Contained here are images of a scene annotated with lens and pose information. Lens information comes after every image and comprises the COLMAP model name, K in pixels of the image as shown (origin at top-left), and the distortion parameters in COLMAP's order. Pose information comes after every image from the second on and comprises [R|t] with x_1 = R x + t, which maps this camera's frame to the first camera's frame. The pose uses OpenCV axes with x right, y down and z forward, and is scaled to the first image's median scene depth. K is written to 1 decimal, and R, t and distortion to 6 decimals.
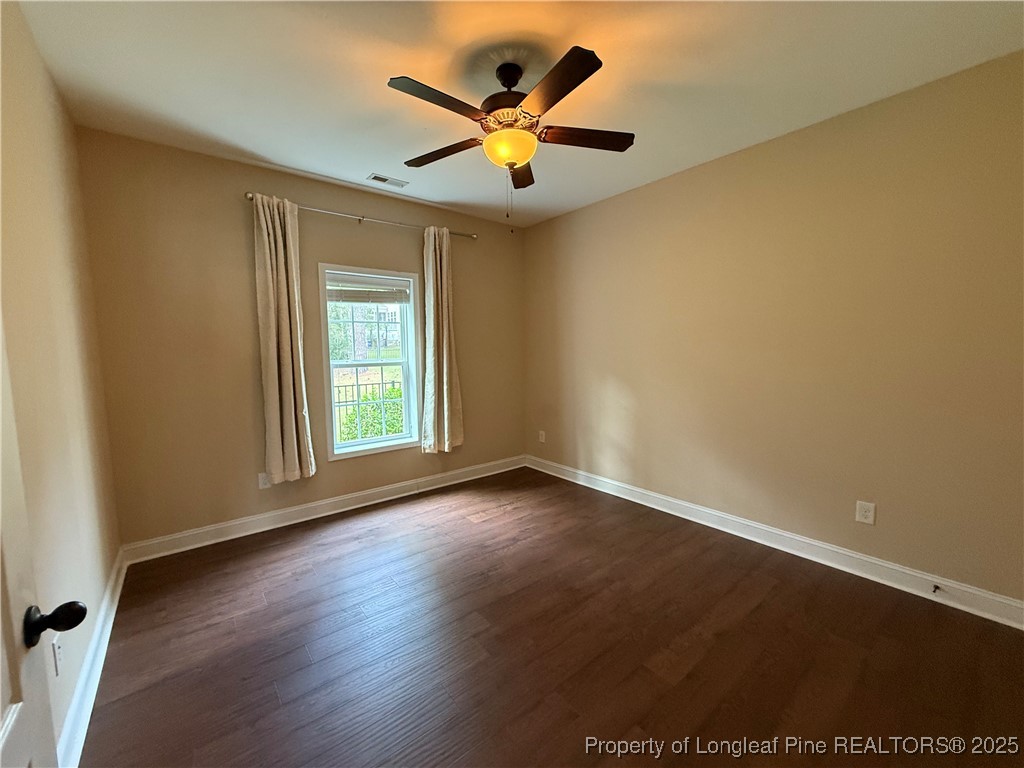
lens RADIAL K [[410.4, 0, 509.1], [0, 410.4, 385.9], [0, 0, 1]] dist [-0.000621, -0.000005]
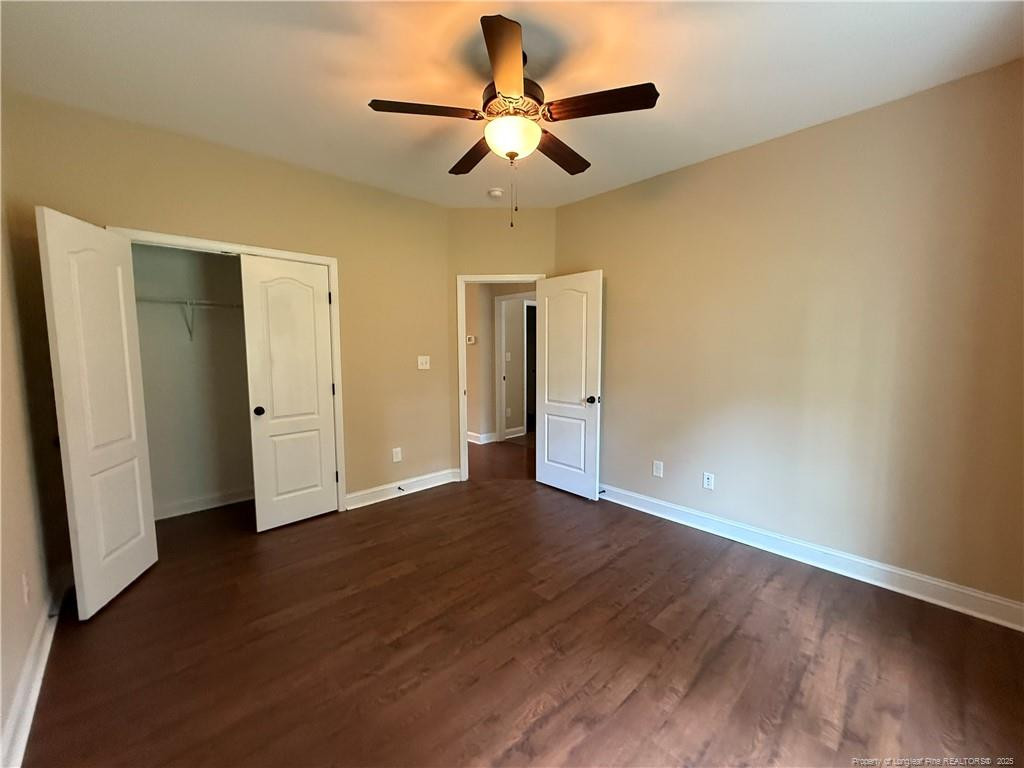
lens RADIAL K [[410.4, 0, 509.1], [0, 410.4, 385.9], [0, 0, 1]] dist [-0.000621, -0.000005]
pose [[-0.997239, 0.014954, -0.072740, 0.105261], [0.000824, 0.981683, 0.190521, -0.210045], [0.074256, 0.189935, -0.978985, 2.245136]]
